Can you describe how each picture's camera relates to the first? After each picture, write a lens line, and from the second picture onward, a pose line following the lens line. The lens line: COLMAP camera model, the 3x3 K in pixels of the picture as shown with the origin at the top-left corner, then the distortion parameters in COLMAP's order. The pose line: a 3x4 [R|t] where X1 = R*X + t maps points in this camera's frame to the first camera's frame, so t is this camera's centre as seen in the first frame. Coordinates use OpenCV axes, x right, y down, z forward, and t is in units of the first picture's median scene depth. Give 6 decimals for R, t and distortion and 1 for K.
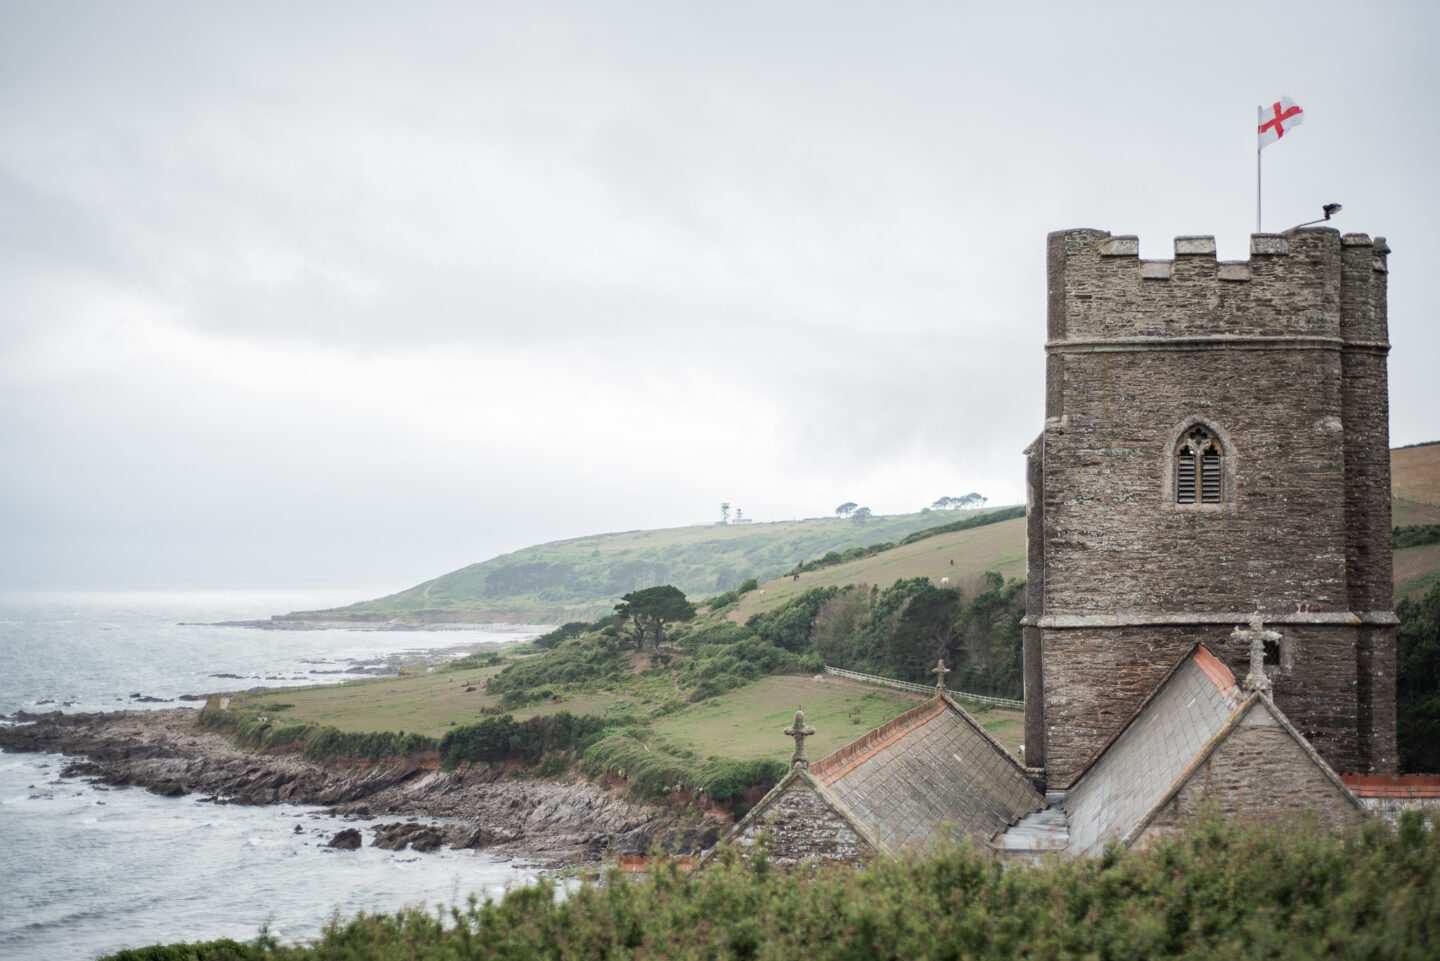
lens RADIAL K [[2192.0, 0, 722.4], [0, 2192.0, 478.8], [0, 0, 1]] dist [-0.054697, 0.157152]
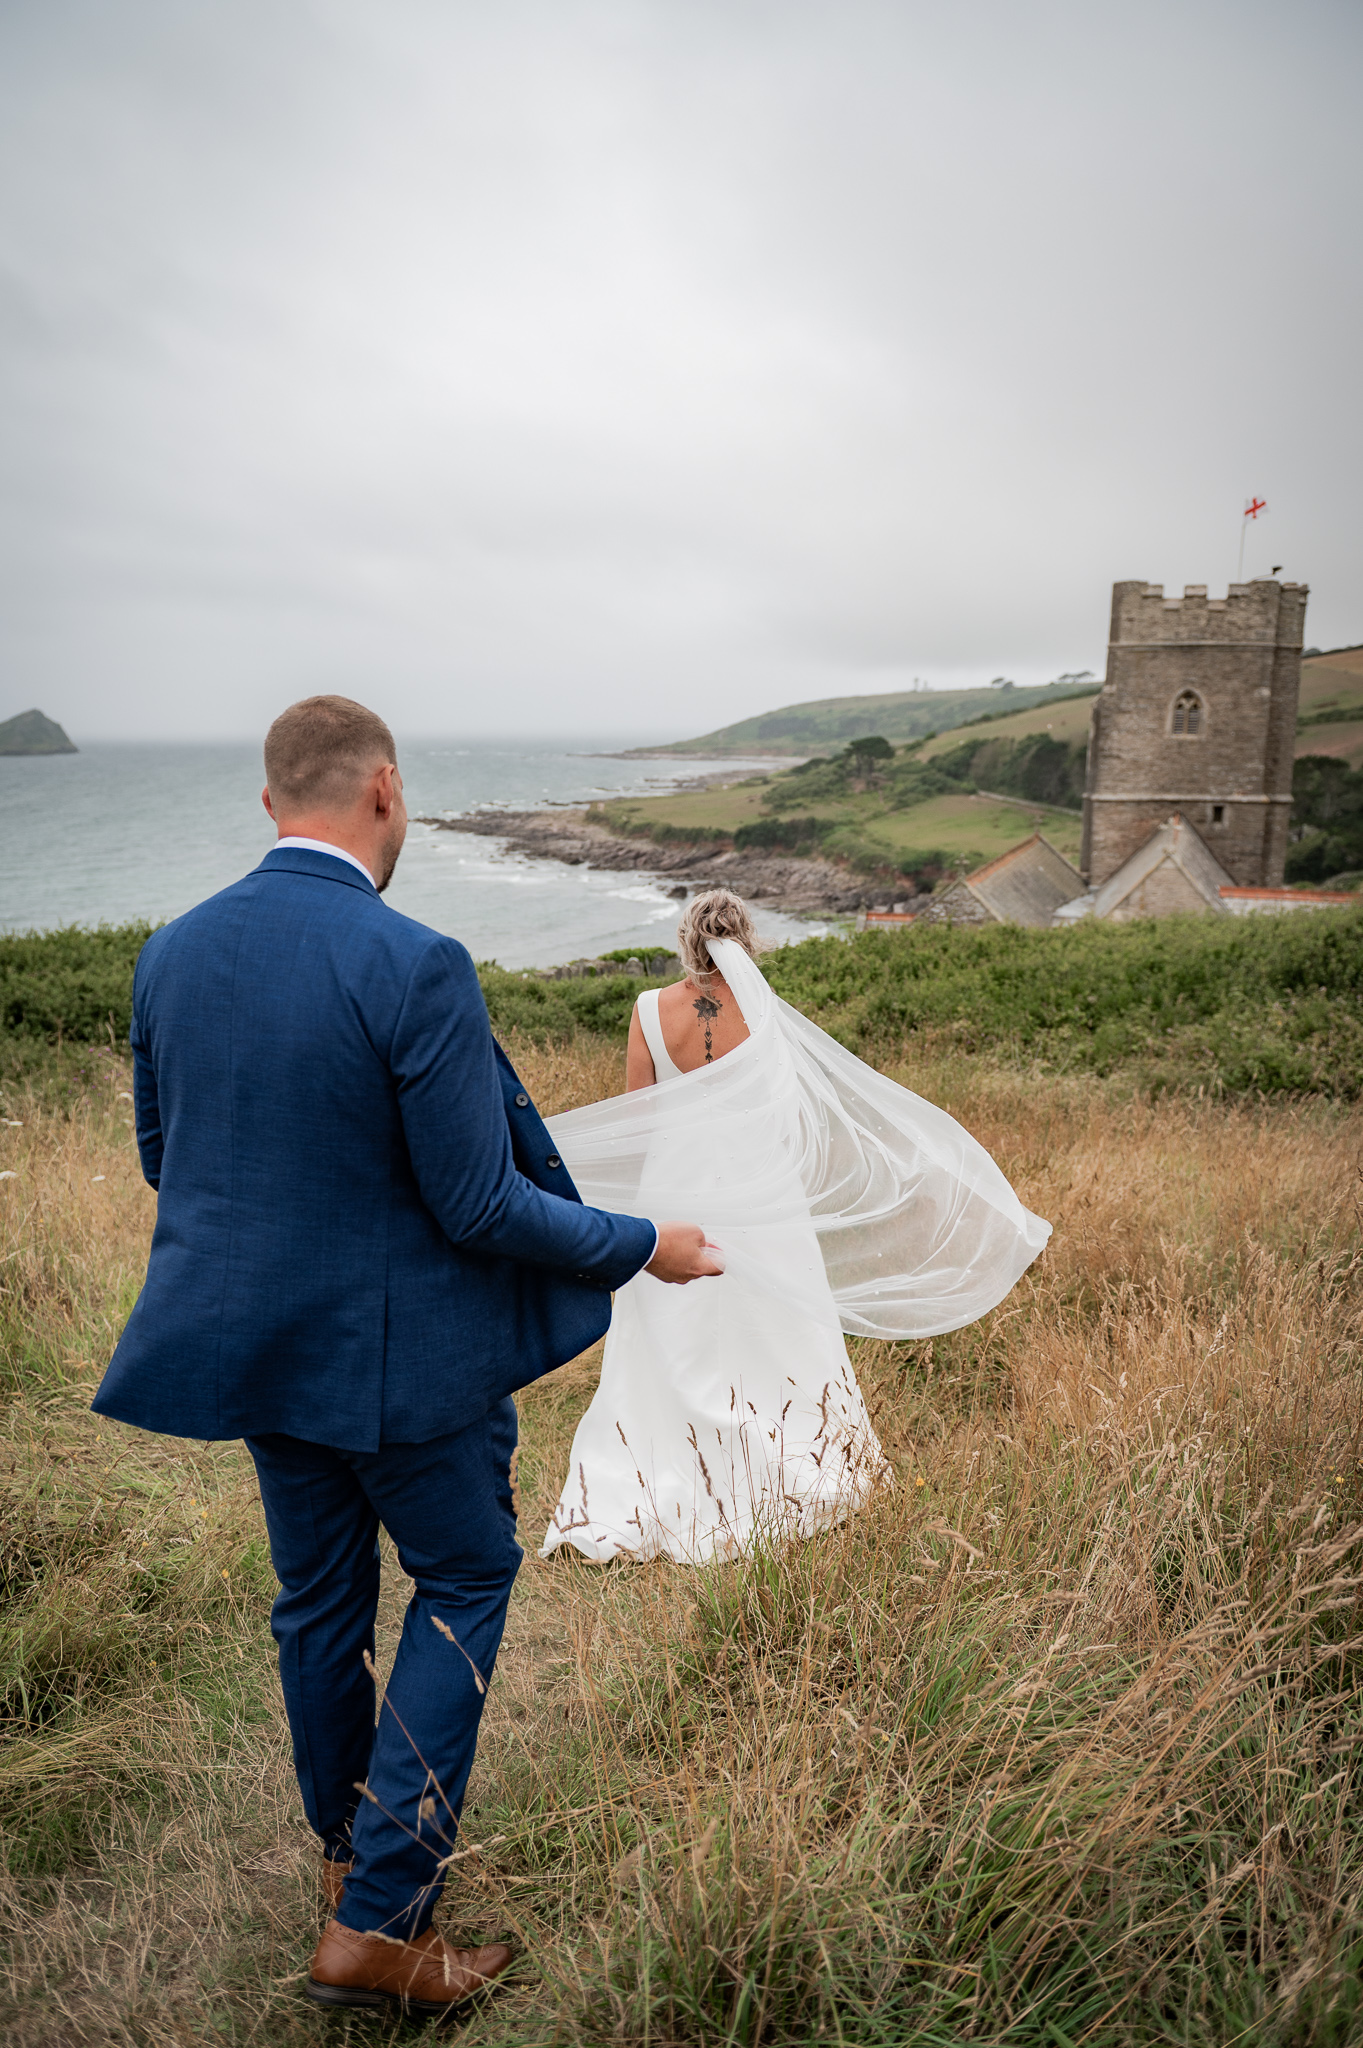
lens RADIAL K [[1391.8, 0, 683.5], [0, 1391.8, 1015.7], [0, 0, 1]] dist [0.000170, 0.000177]
pose [[0.987247, 0.041079, -0.153803, -0.011127], [-0.001637, 0.968703, 0.248218, -0.046556], [0.159186, -0.244801, 0.956416, -0.242153]]
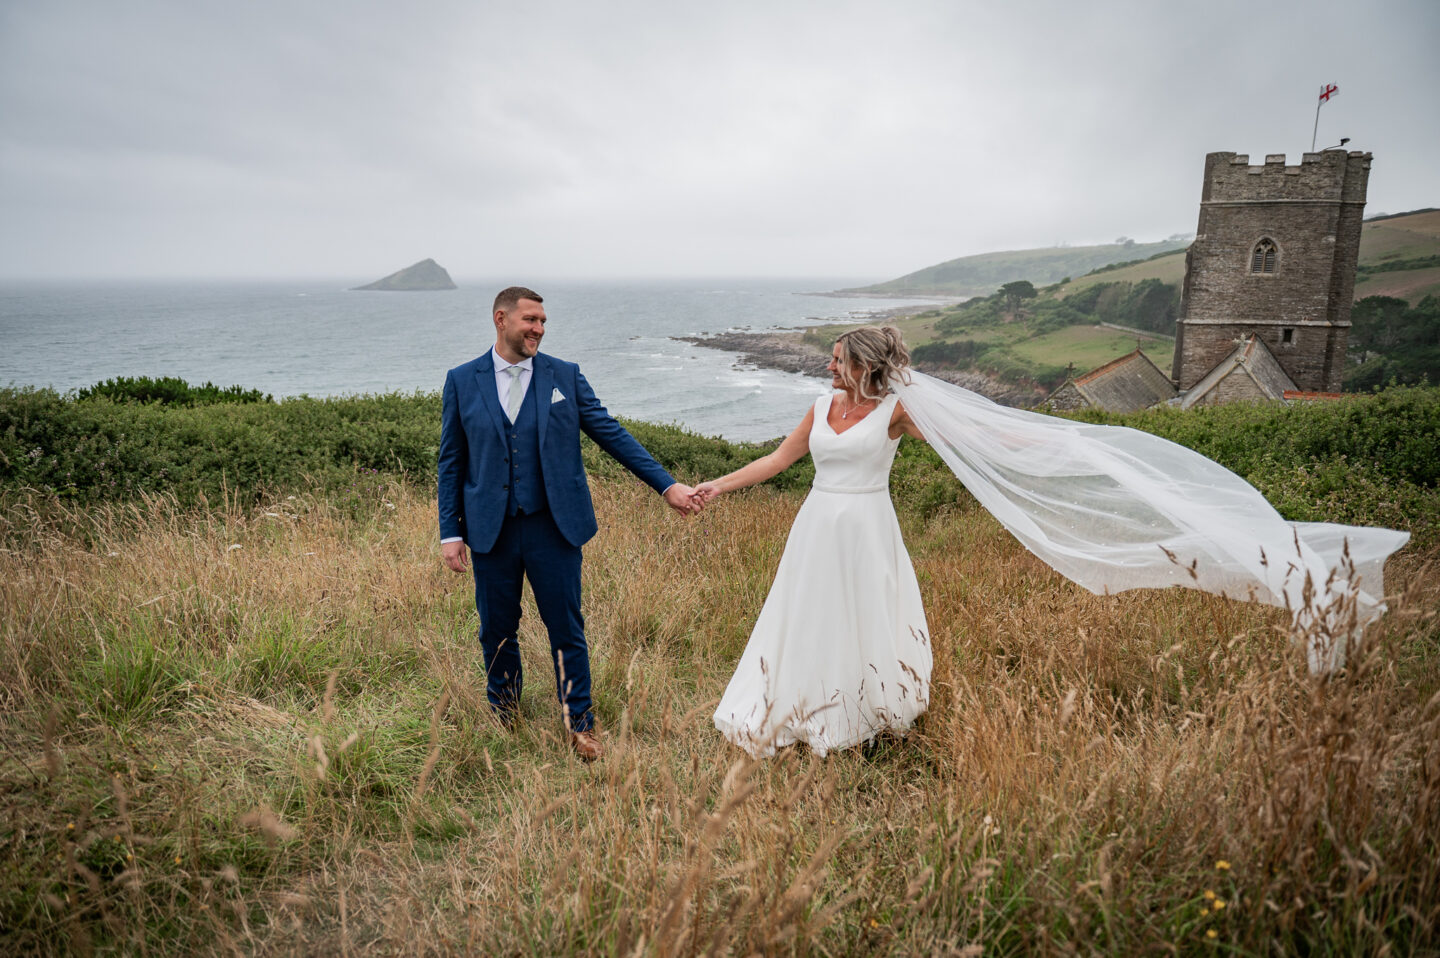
lens RADIAL K [[1005.7, 0, 712.7], [0, 1005.7, 488.5], [0, 0, 1]] dist [-0.005953, -0.000910]
pose [[0.949279, 0.076260, -0.305046, 0.001321], [0.003788, 0.967299, 0.253610, -0.037718], [0.314411, -0.241902, 0.917948, -0.225582]]
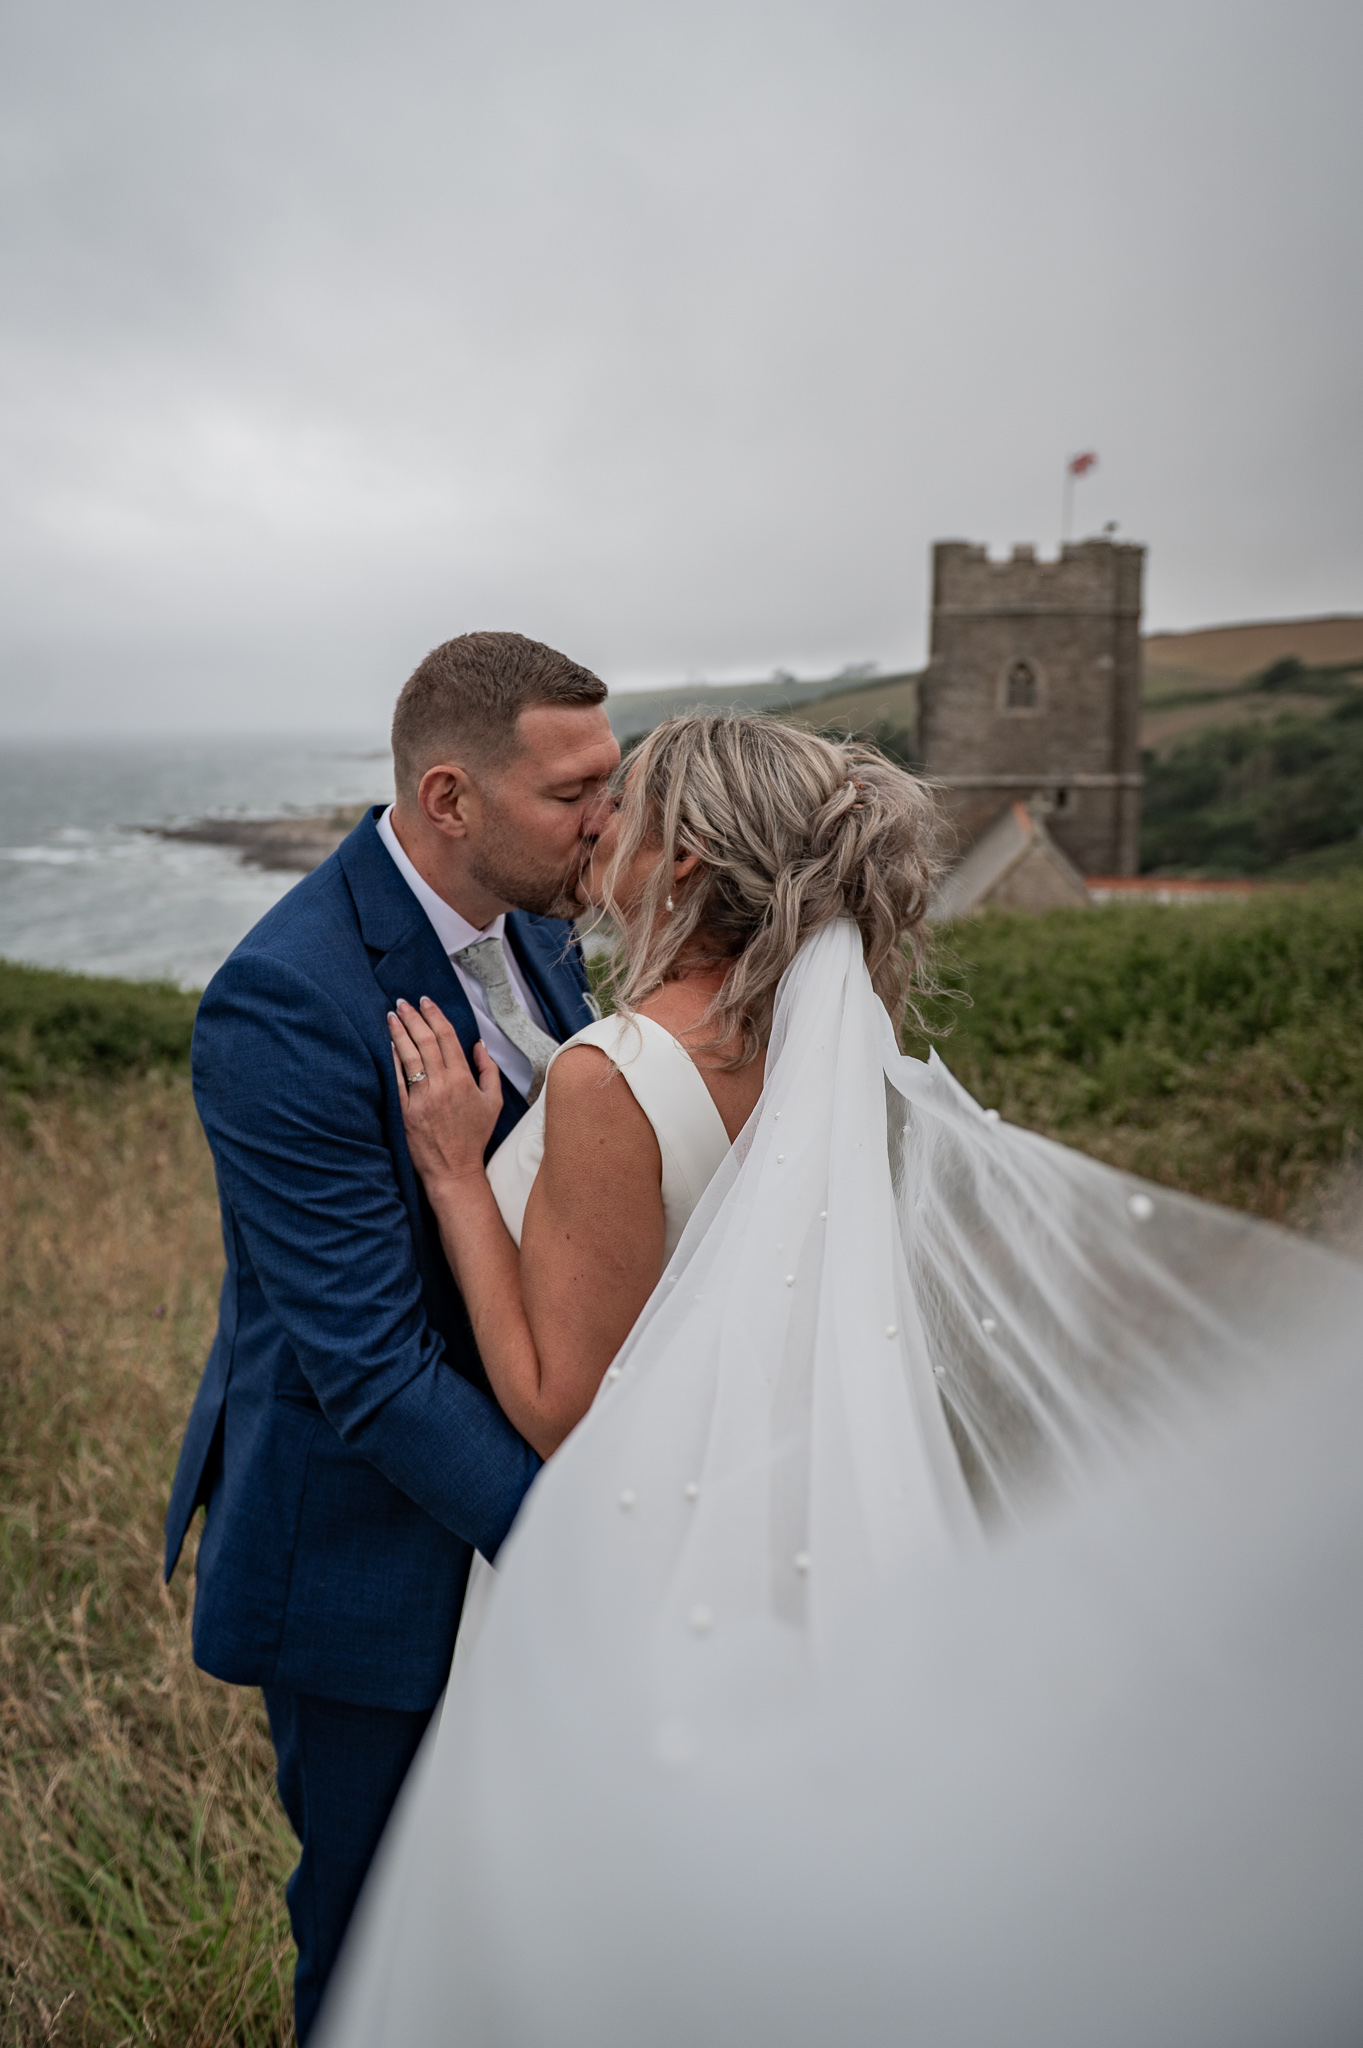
lens RADIAL K [[1551.1, 0, 594.0], [0, 1551.1, 874.6], [0, 0, 1]] dist [0.002635, 0.000257]
pose [[0.998124, 0.007213, -0.060805, -0.028013], [0.001500, 0.989860, 0.142035, -0.030175], [0.061213, -0.141860, 0.987992, -0.175087]]
